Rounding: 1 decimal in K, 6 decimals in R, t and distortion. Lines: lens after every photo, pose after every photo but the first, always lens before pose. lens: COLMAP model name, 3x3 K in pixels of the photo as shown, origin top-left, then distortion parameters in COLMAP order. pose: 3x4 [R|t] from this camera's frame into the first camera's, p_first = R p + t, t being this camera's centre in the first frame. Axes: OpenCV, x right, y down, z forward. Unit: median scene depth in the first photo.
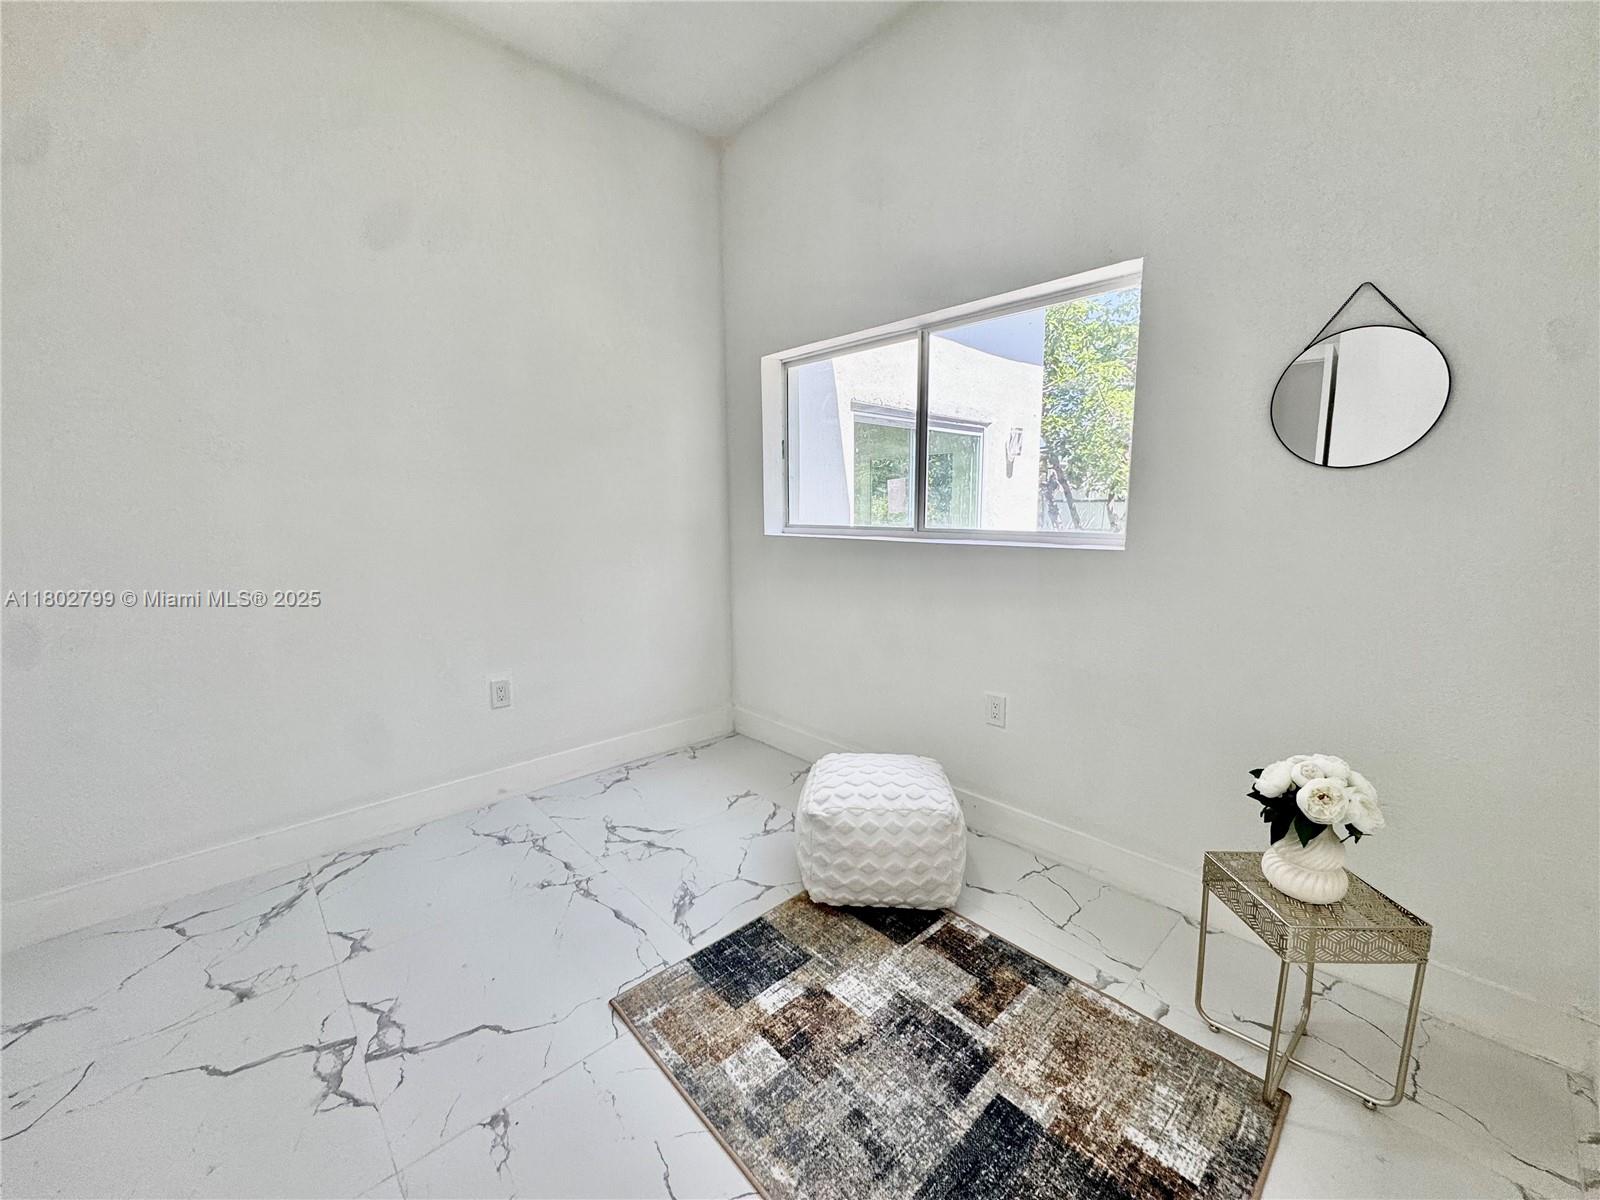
lens RADIAL K [[634.4, 0, 799.1], [0, 634.4, 601.8], [0, 0, 1]] dist [-0.003441, 0.000001]
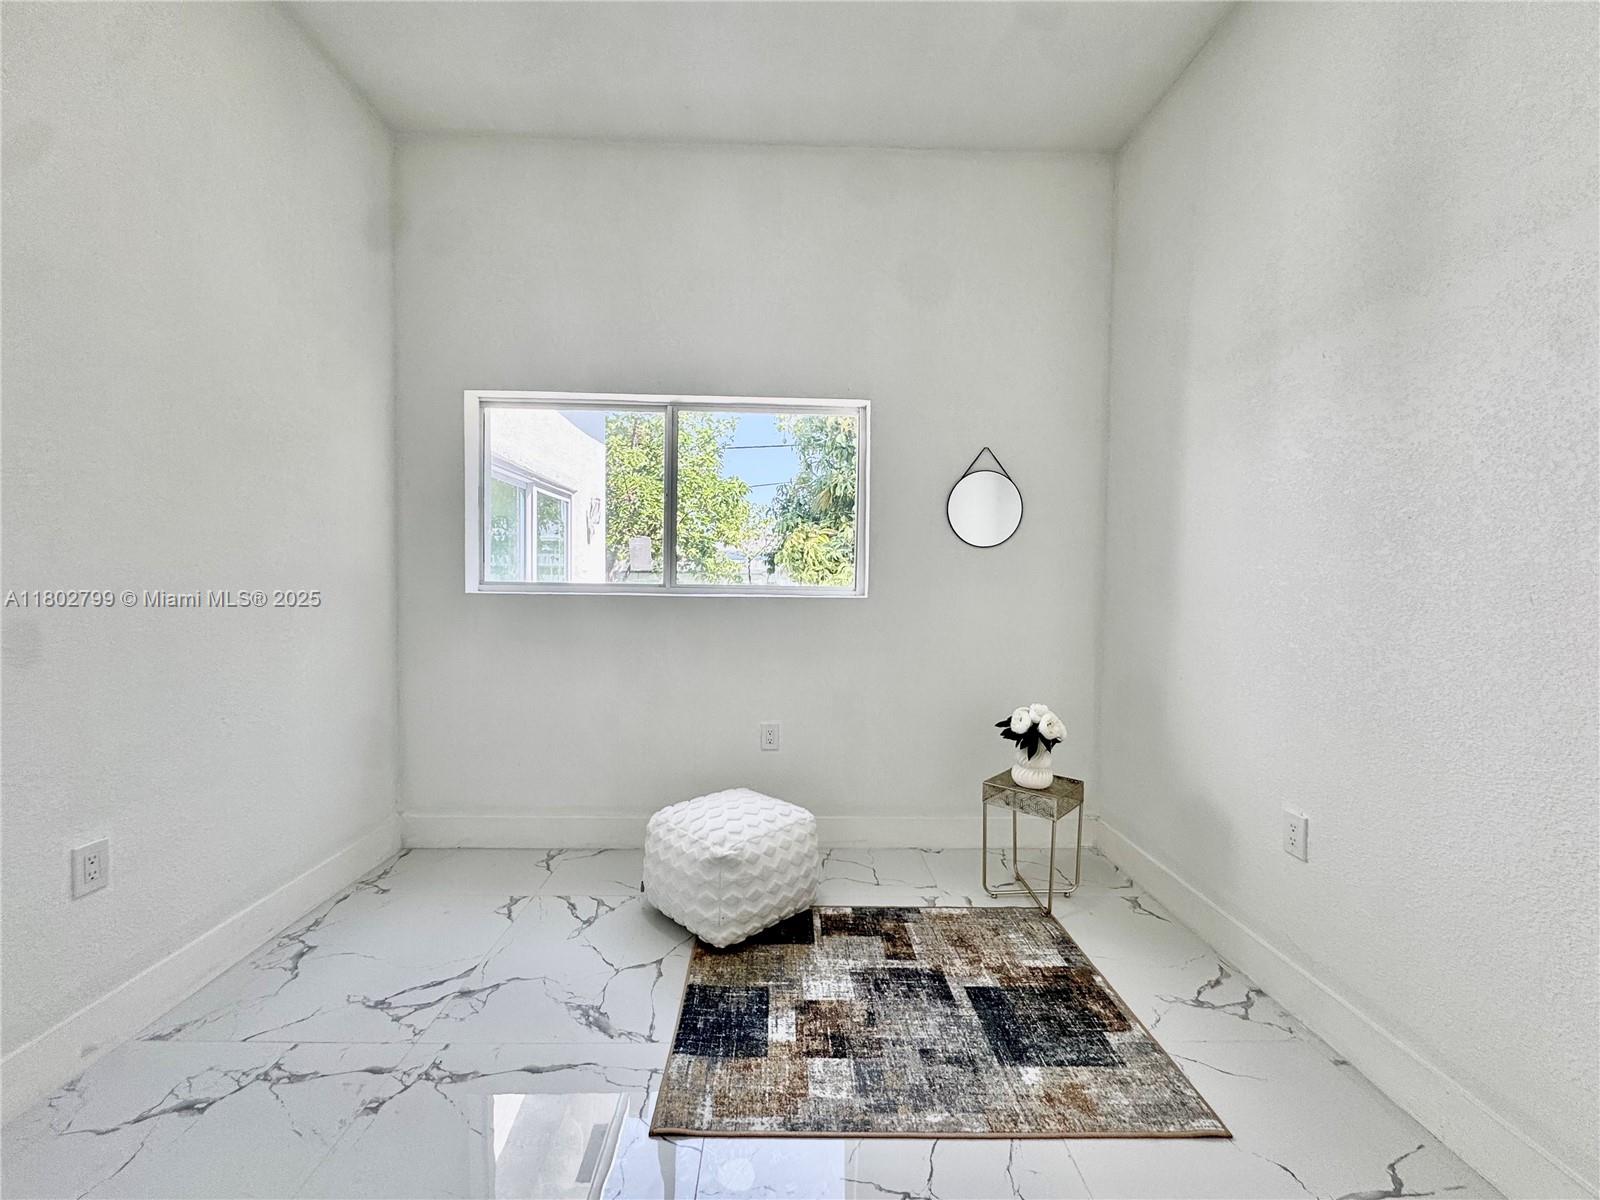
lens RADIAL K [[634.4, 0, 800.5], [0, 634.4, 602.6], [0, 0, 1]] dist [-0.003441, 0.000001]
pose [[0.661780, -0.010785, 0.749620, -0.771243], [0.093819, 0.993227, -0.068537, 0.014491], [-0.743804, 0.115685, 0.658310, 0.224253]]
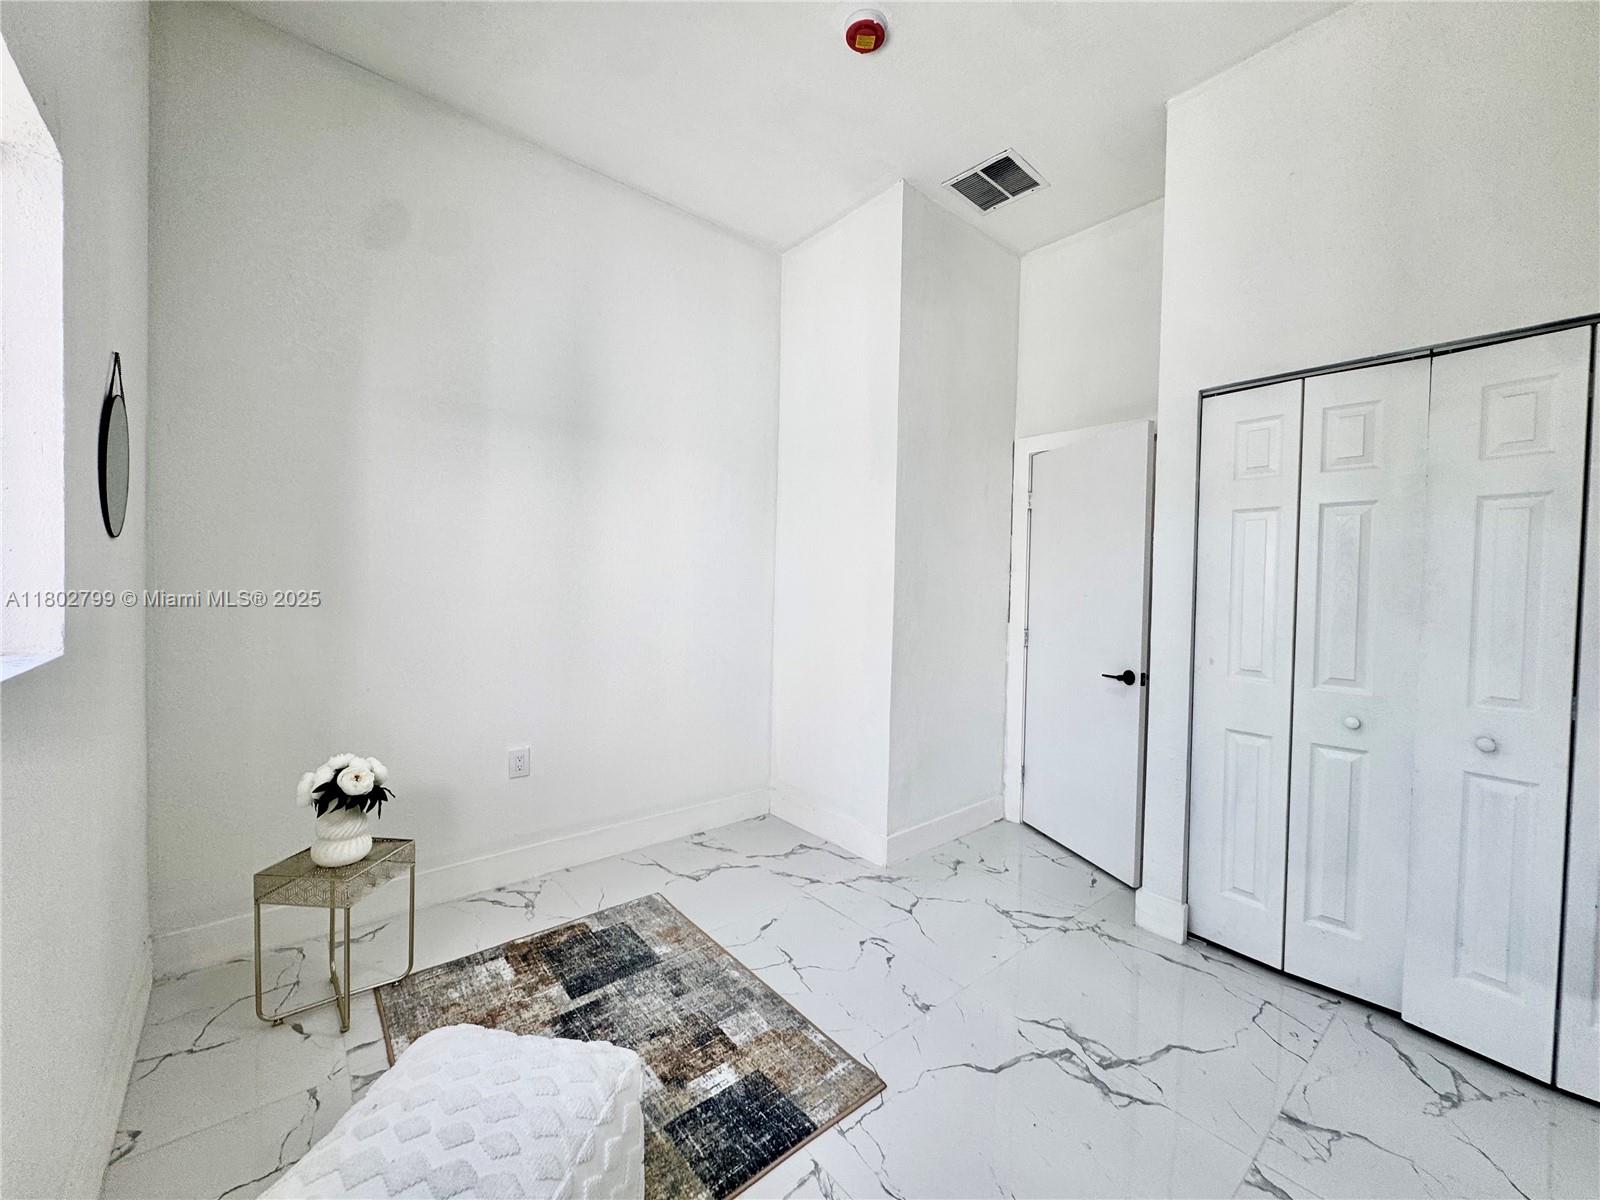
lens RADIAL K [[634.4, 0, 795.1], [0, 634.4, 598.8], [0, 0, 1]] dist [-0.003441, 0.000001]
pose [[-0.998230, -0.011766, 0.058293, -0.204354], [-0.001545, 0.985033, 0.172358, -0.276655], [-0.059449, 0.171963, -0.983308, 1.817225]]
